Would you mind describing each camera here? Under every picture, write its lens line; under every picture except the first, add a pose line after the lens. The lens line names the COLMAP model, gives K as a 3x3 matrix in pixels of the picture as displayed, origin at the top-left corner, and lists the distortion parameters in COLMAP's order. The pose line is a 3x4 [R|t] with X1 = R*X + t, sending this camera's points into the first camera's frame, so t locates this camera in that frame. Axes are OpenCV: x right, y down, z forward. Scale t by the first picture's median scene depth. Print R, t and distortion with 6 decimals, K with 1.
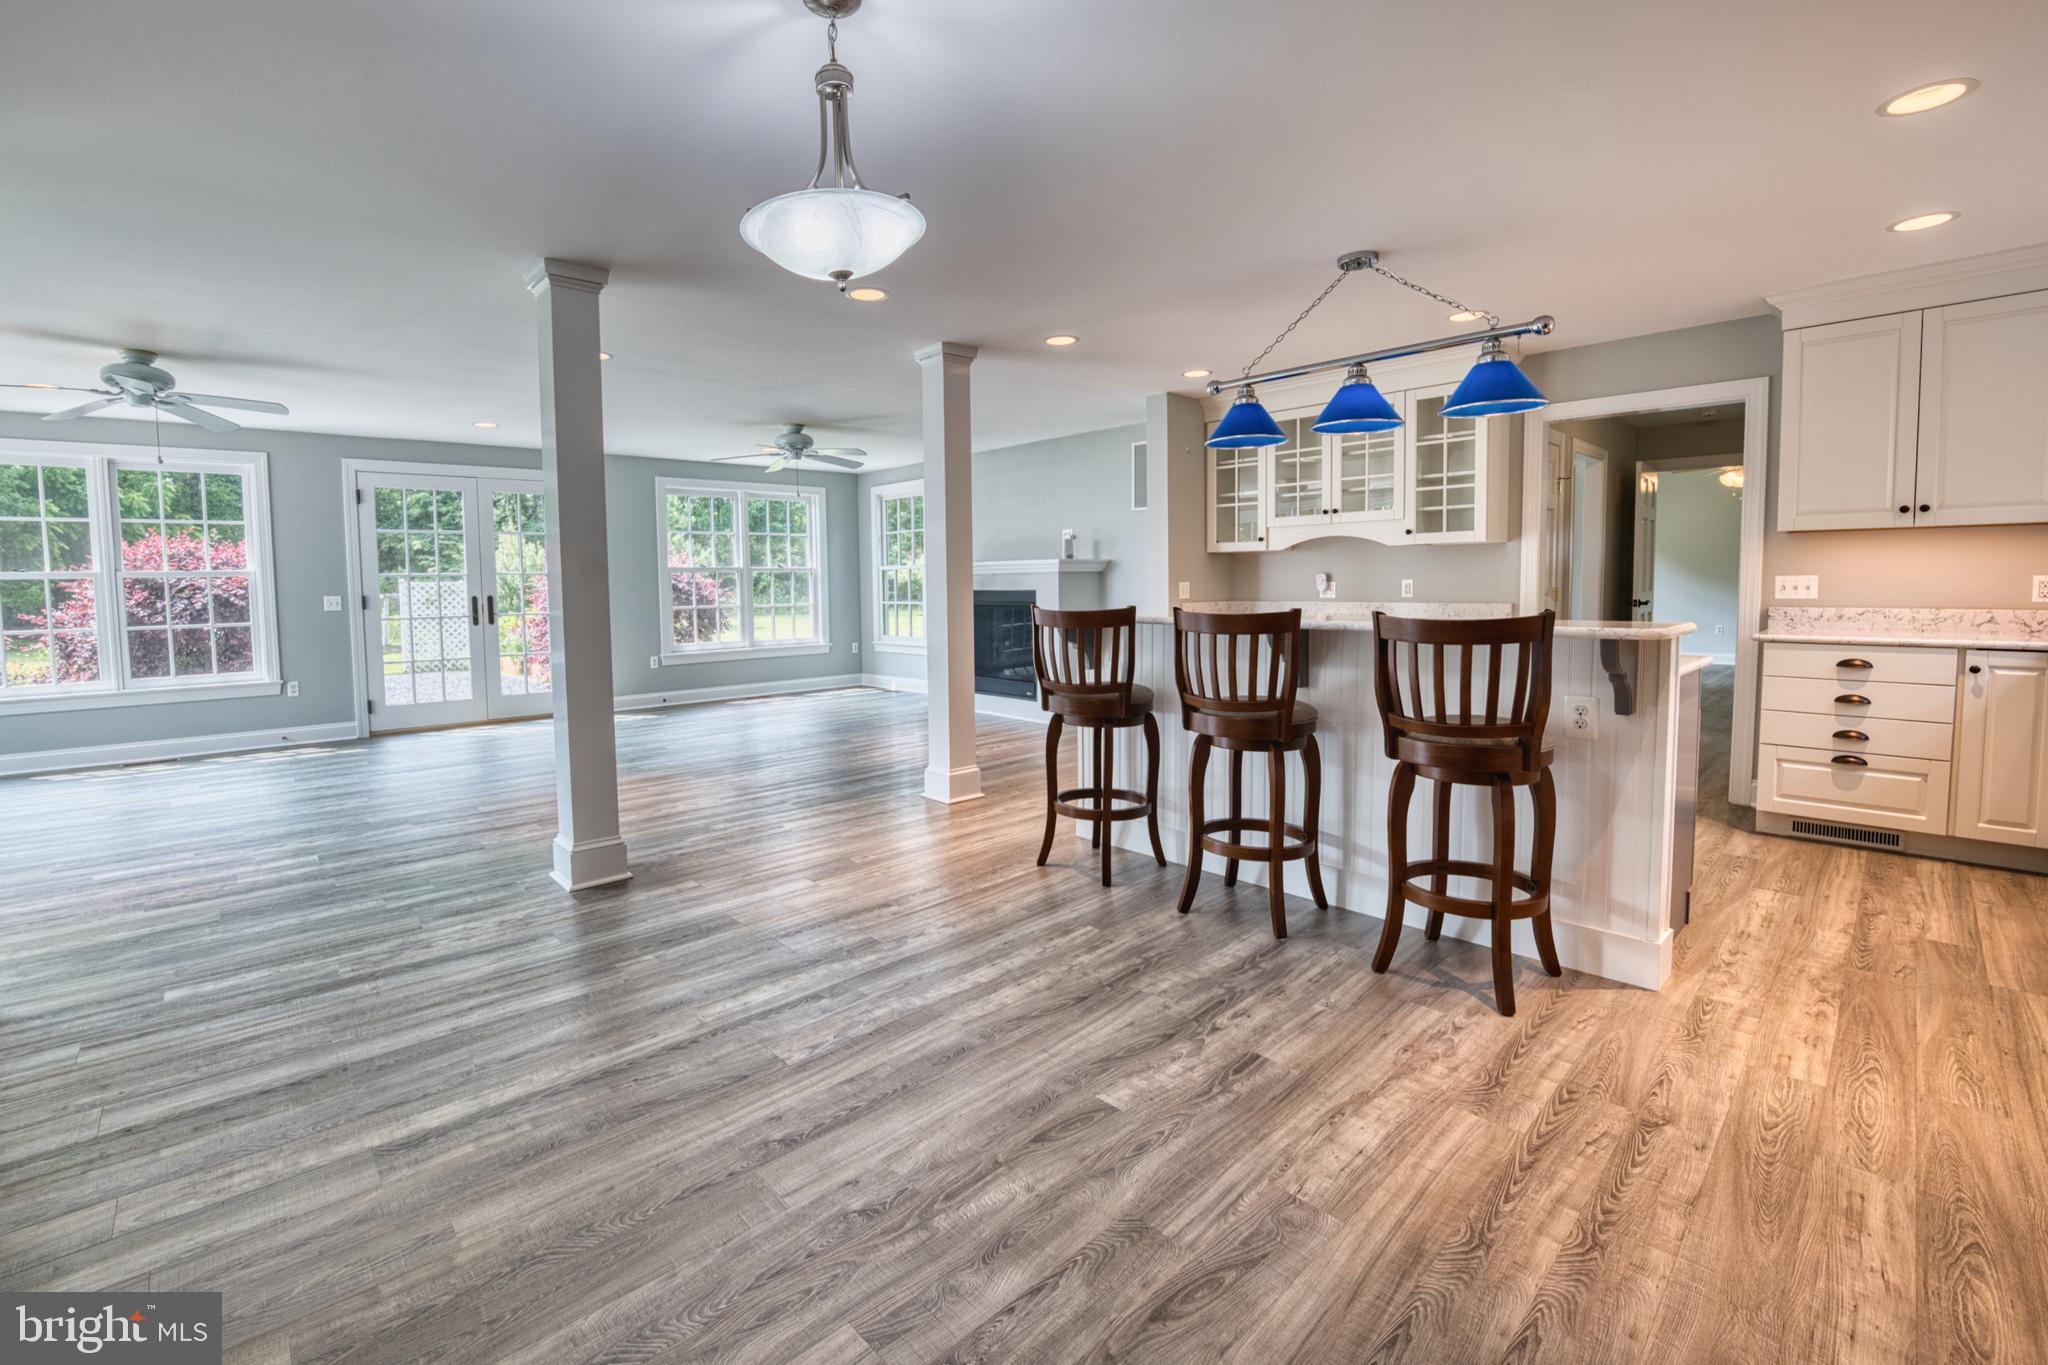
lens RADIAL K [[851.4, 0, 1016.8], [0, 851.4, 678.4], [0, 0, 1]] dist [-0.034620, 0.000361]
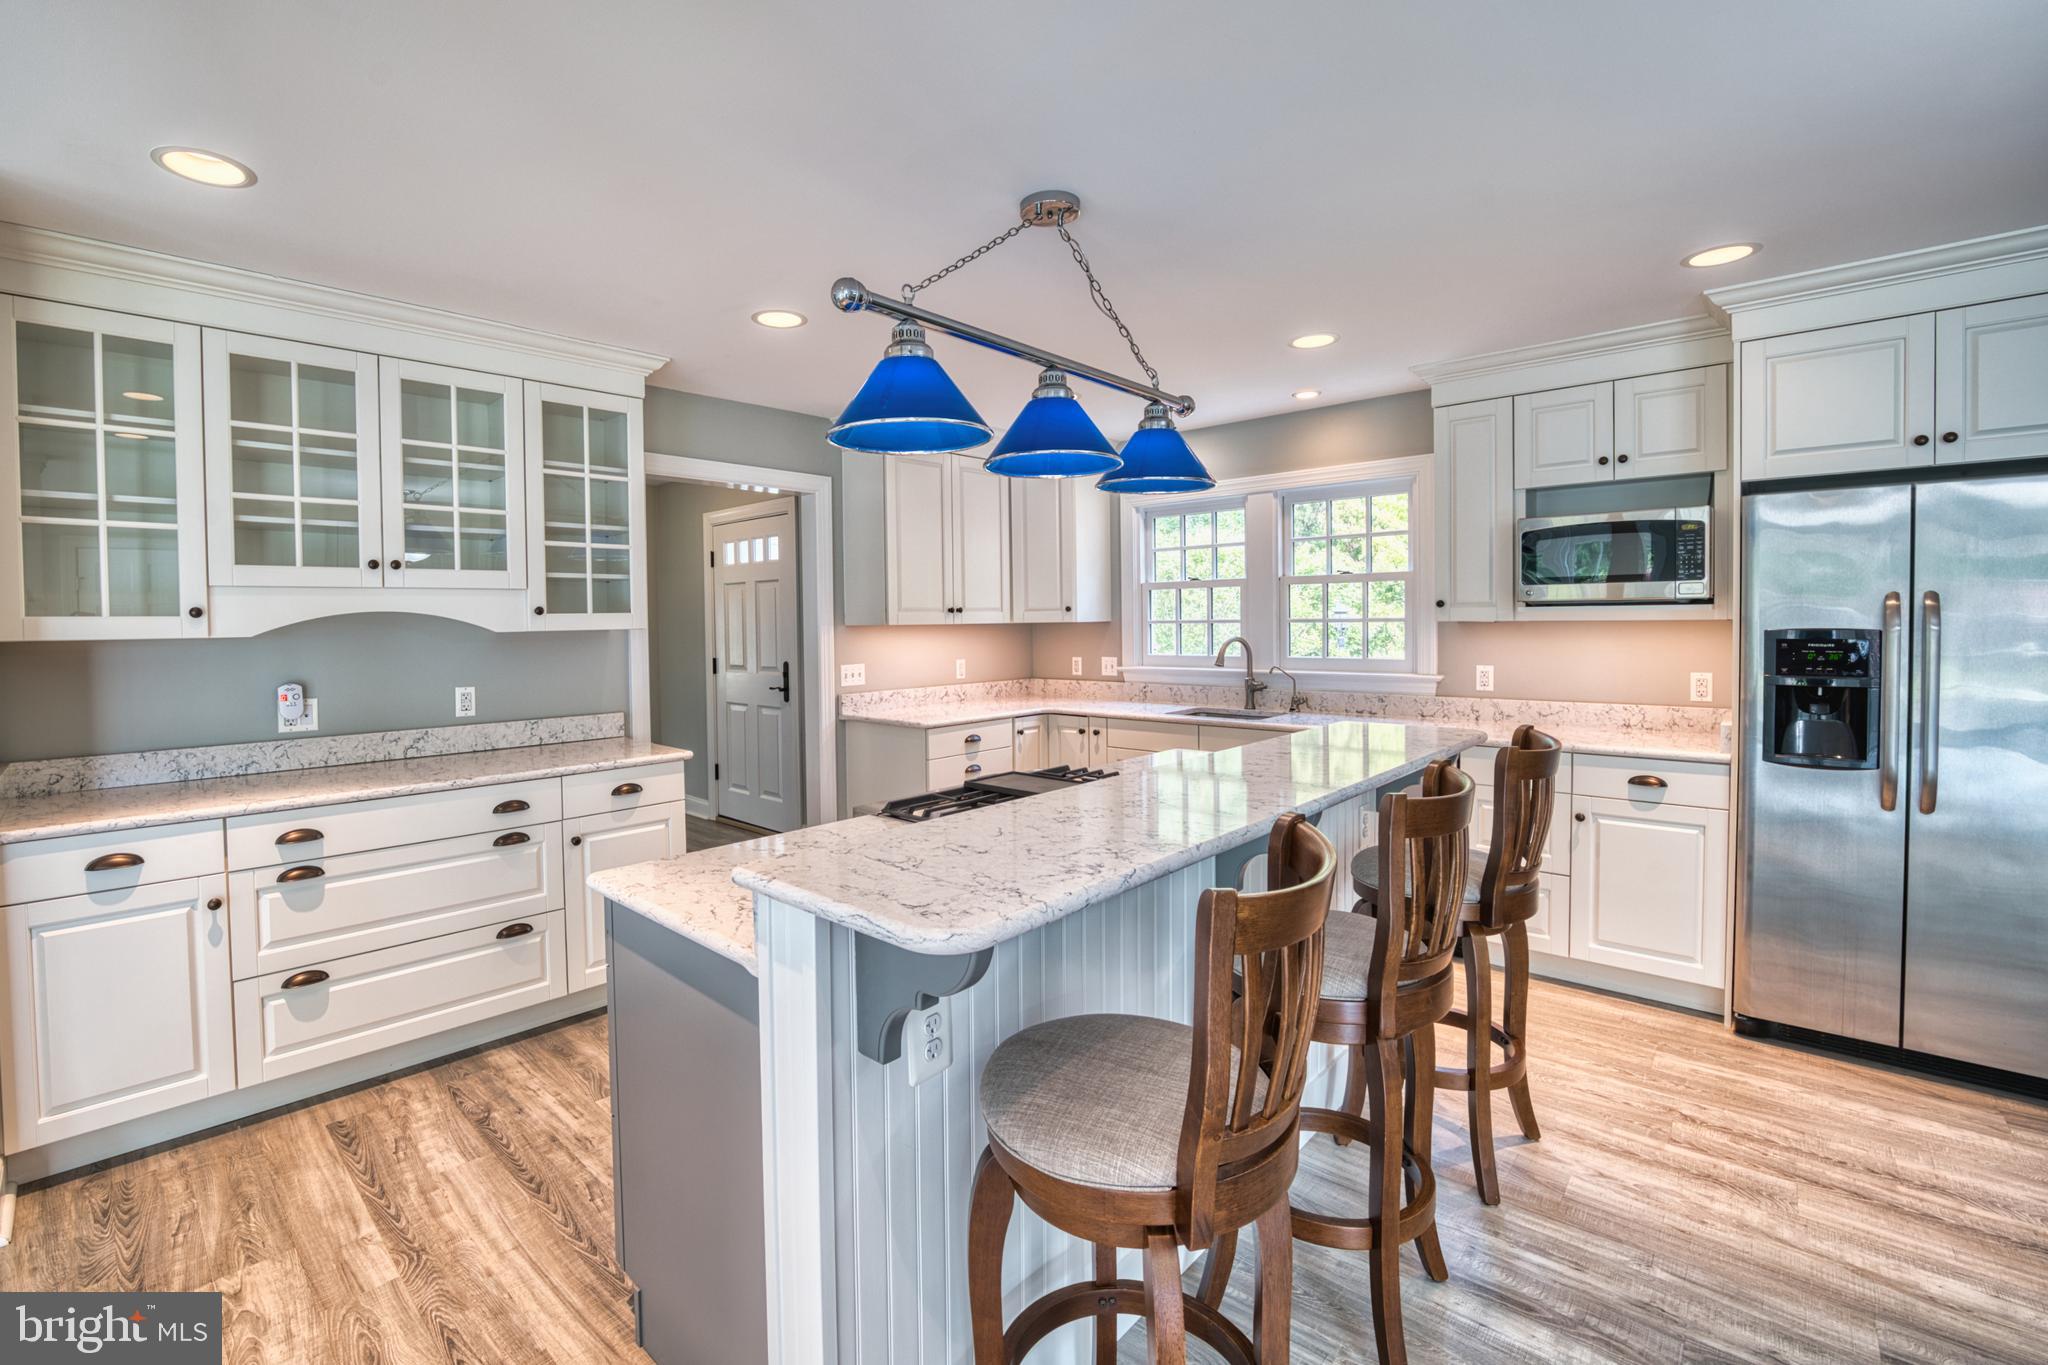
lens RADIAL K [[851.1, 0, 1020.5], [0, 851.1, 657.4], [0, 0, 1]] dist [-0.063405, 0.013627]
pose [[-0.035633, -0.022607, 0.999109, -0.211785], [0.124047, 0.991913, 0.026869, -0.161500], [-0.991636, 0.124894, -0.032540, 0.967662]]
